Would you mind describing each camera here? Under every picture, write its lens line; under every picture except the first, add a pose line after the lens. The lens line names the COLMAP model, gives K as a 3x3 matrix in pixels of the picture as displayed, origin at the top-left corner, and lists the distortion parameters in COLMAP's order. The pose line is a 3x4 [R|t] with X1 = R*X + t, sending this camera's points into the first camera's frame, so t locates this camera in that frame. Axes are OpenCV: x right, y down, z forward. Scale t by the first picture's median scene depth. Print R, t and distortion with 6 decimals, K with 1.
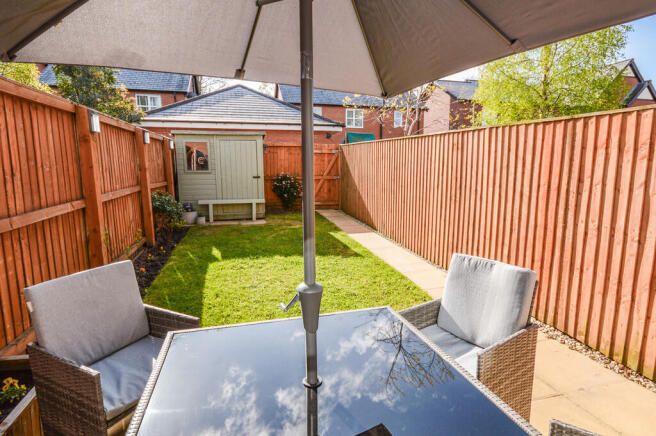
lens RADIAL K [[342.2, 0, 328.0], [0, 342.2, 218.0], [0, 0, 1]] dist [-0.001639, -0.000209]
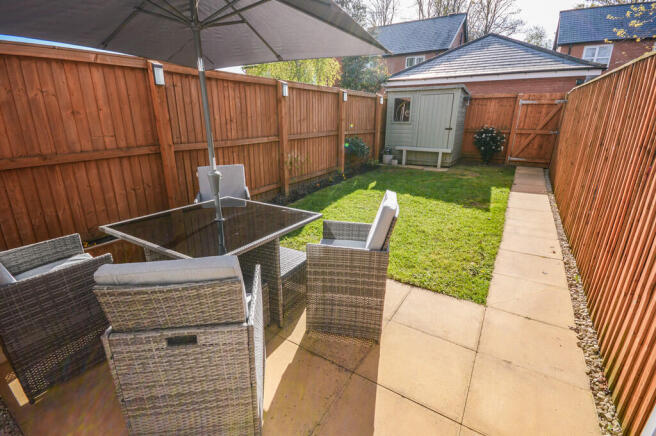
lens RADIAL K [[302.1, 0, 328.0], [0, 302.1, 218.0], [0, 0, 1]] dist [0.001532, 0.000031]
pose [[0.685772, 0.232037, -0.689838, 0.266867], [-0.115593, 0.970511, 0.211534, -0.001236], [0.718579, -0.065324, 0.692371, 0.026141]]
